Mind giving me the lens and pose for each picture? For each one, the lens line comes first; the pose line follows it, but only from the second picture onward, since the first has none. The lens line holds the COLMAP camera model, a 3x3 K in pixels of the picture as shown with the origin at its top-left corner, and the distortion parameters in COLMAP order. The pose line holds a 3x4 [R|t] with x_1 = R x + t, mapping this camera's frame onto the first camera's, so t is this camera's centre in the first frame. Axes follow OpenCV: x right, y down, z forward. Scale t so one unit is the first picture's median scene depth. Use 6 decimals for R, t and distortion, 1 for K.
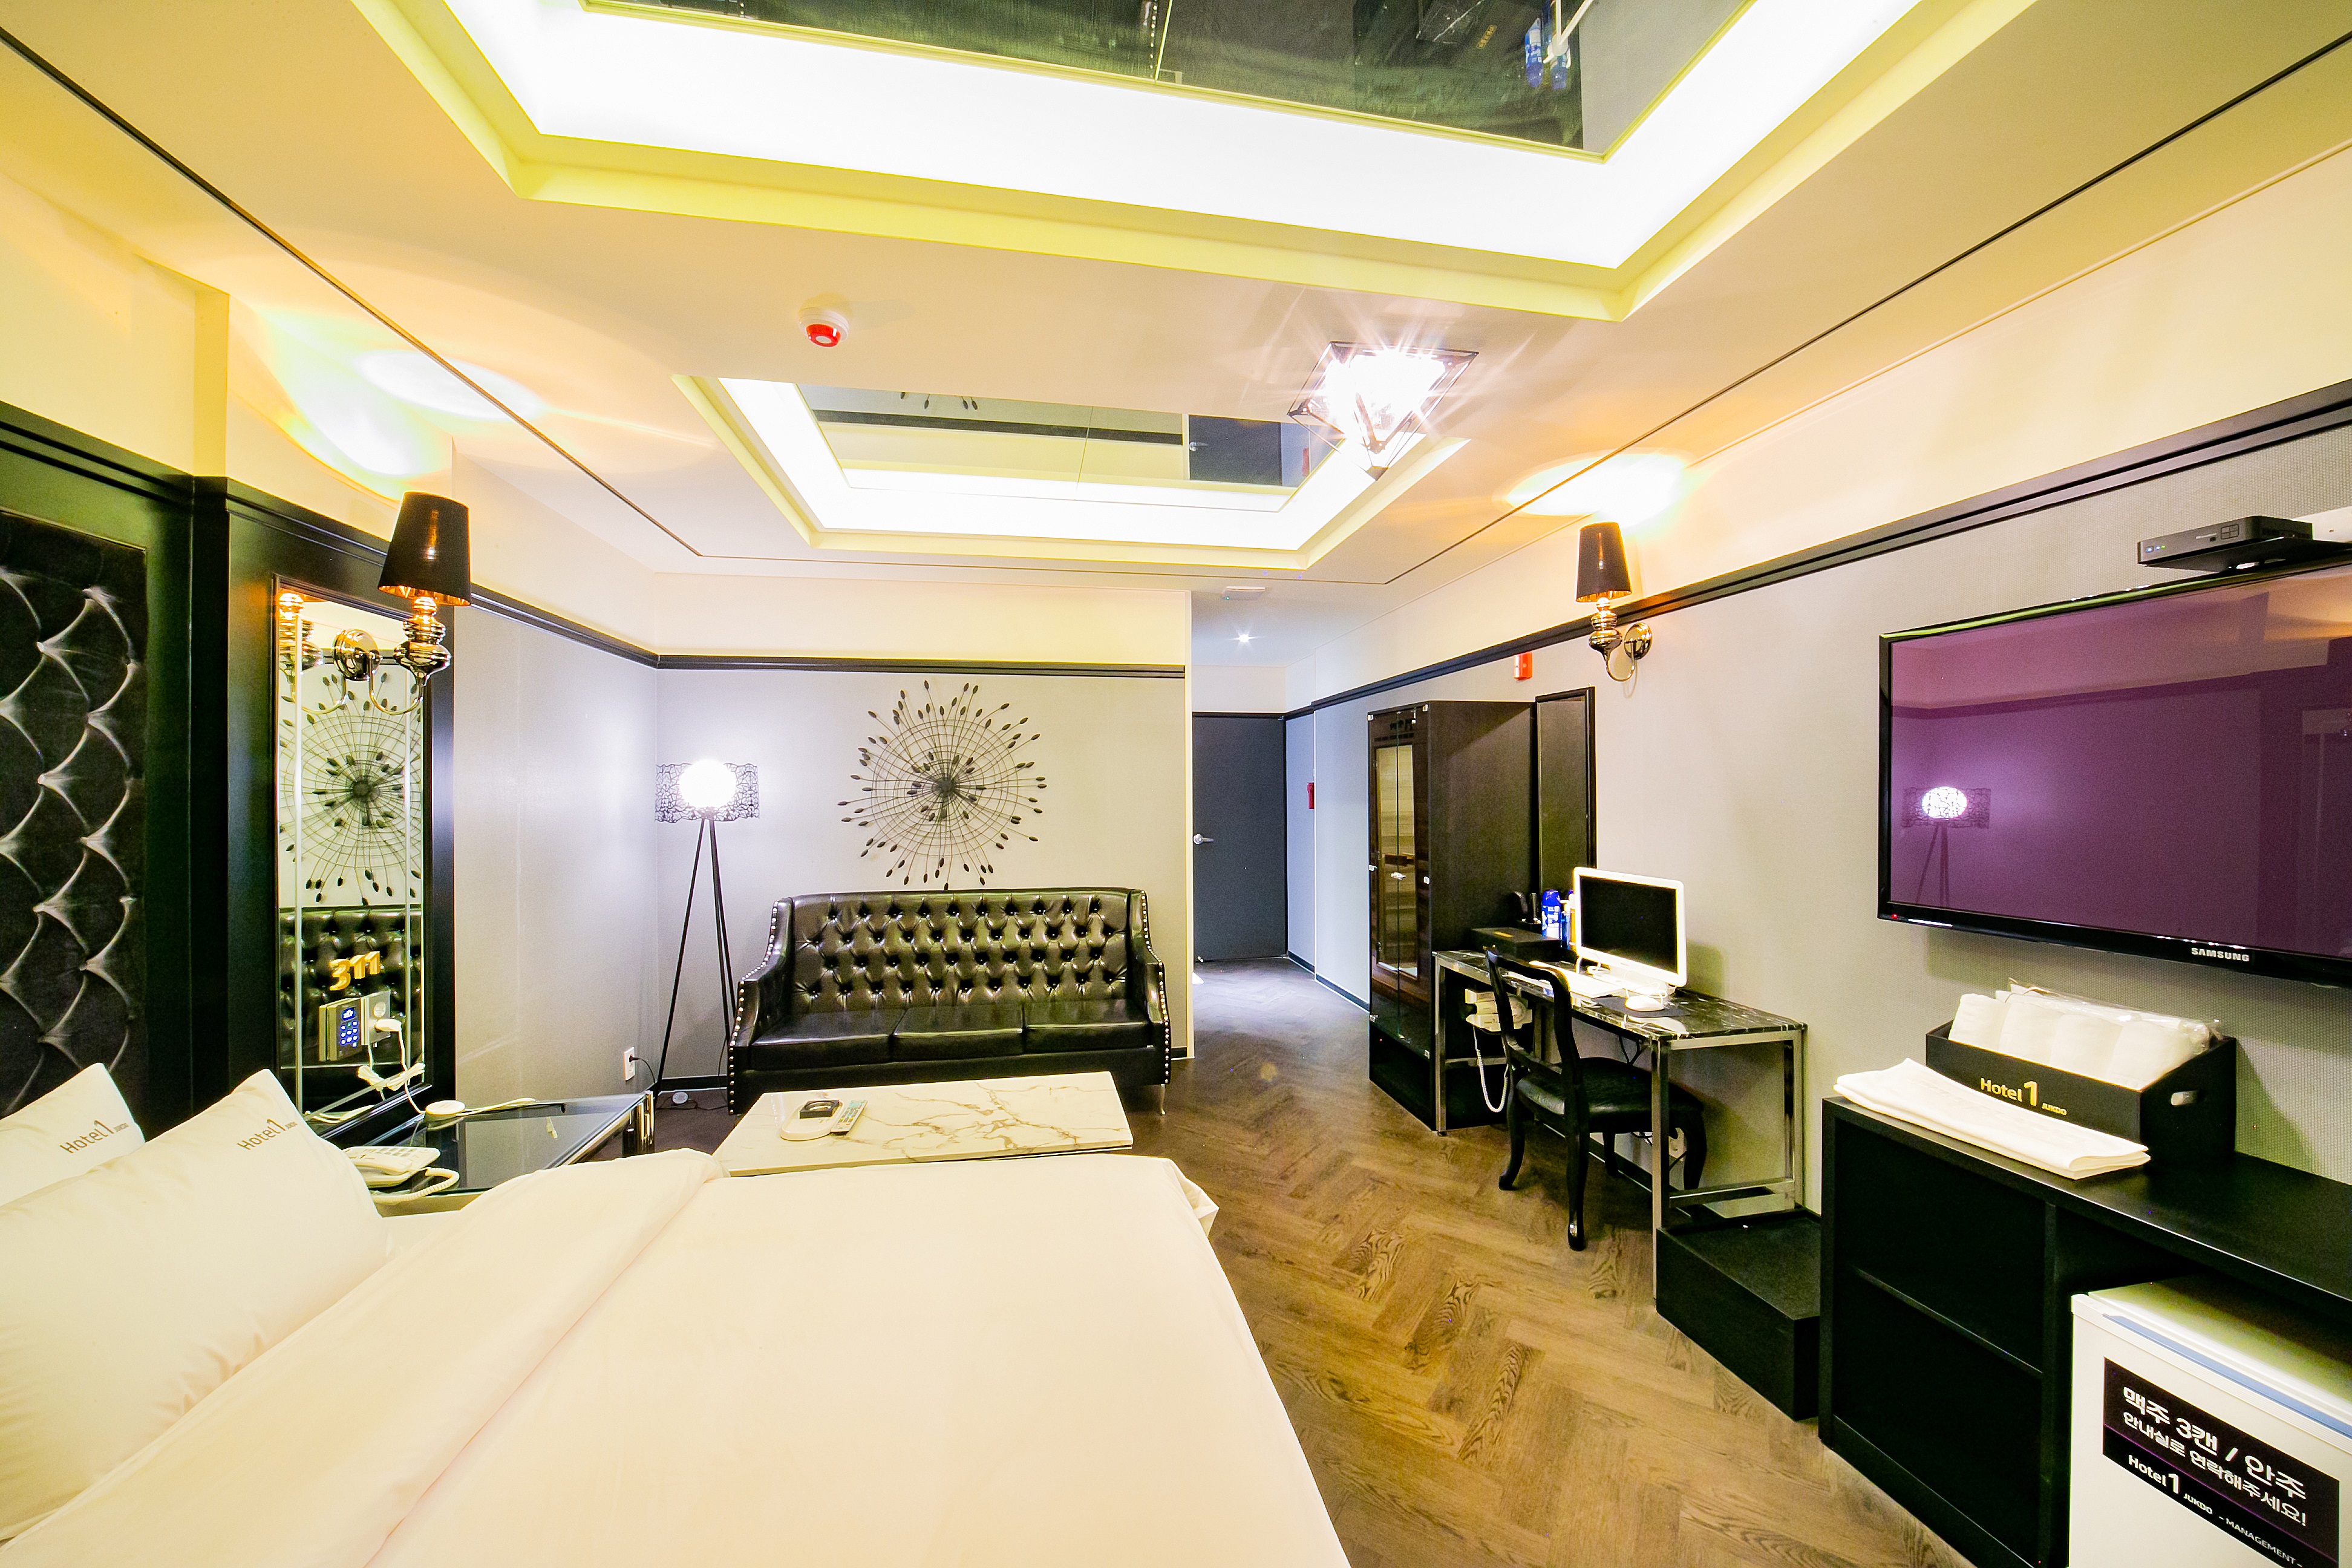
lens RADIAL K [[797.4, 0, 1176.0], [0, 797.4, 784.0], [0, 0, 1]] dist [0.000572, 0.000088]
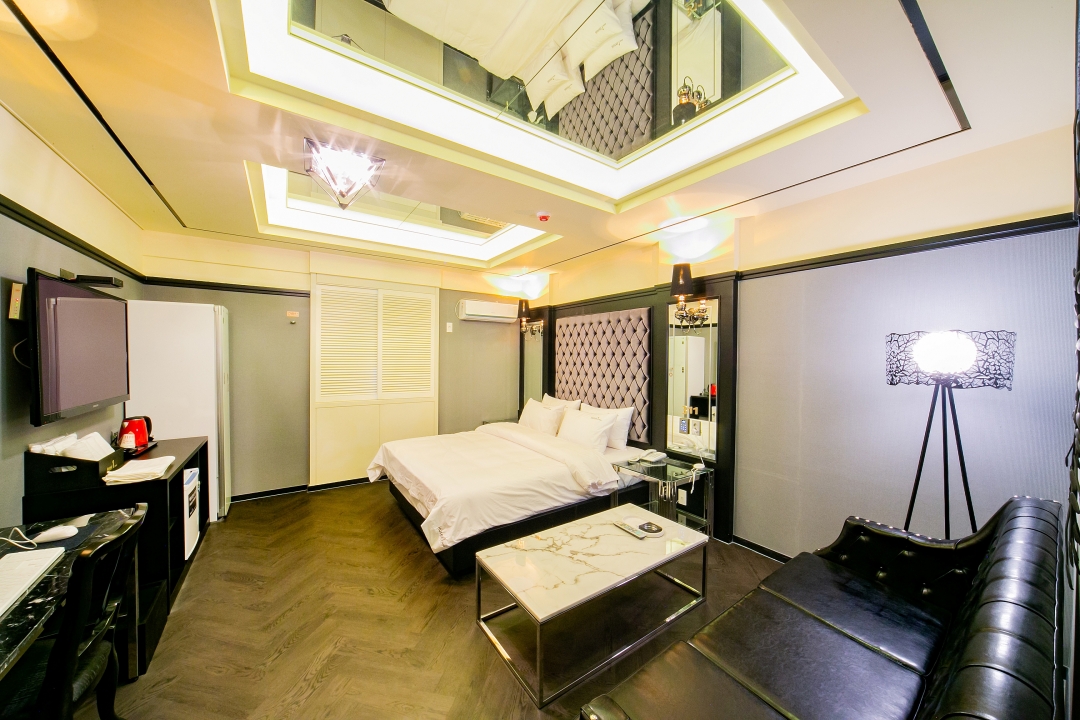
lens RADIAL K [[369.3, 0, 540.0], [0, 369.3, 360.0], [0, 0, 1]] dist [-0.011267, -0.000070]
pose [[-0.914044, 0.002852, -0.405605, 0.139963], [0.000797, 0.999986, 0.005234, 0.010589], [0.405614, 0.004460, -0.914034, 1.738733]]
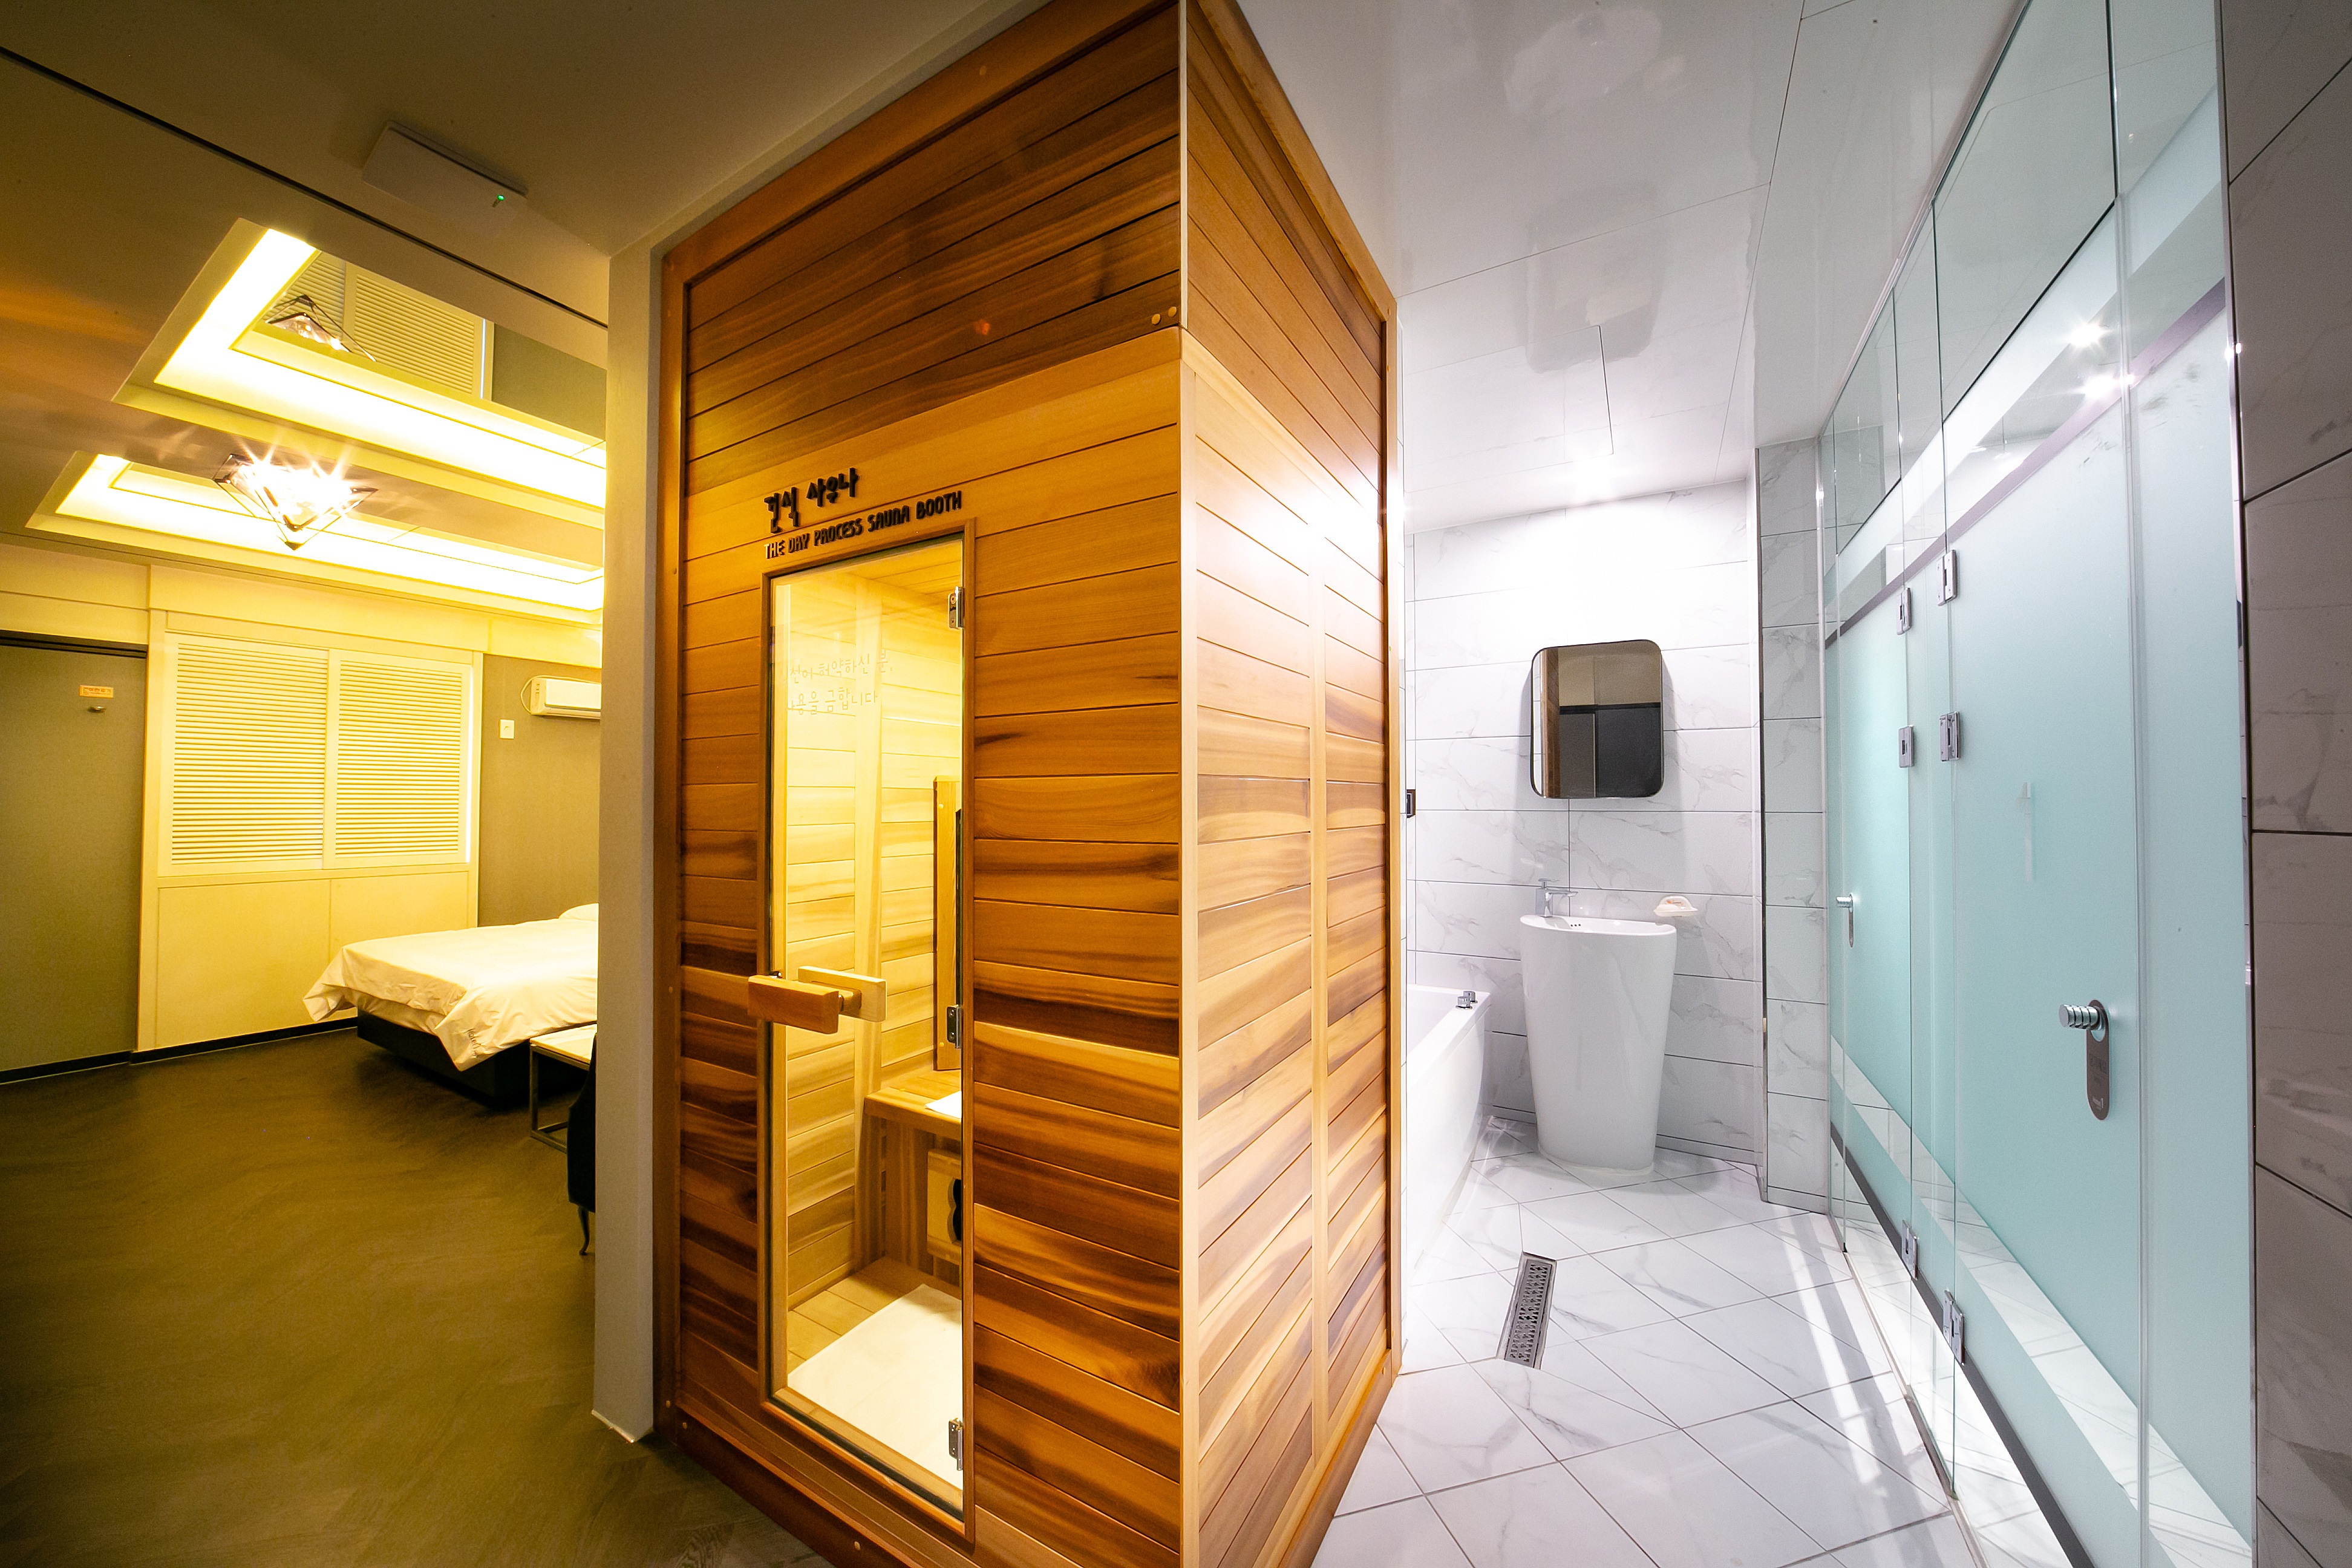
lens RADIAL K [[804.2, 0, 1176.0], [0, 804.2, 784.0], [0, 0, 1]] dist [-0.011267, -0.000070]
pose [[-0.657619, -0.010105, -0.753283, 0.219573], [0.012833, 0.999615, -0.024613, 0.070695], [0.753241, -0.025853, -0.657236, 2.499159]]
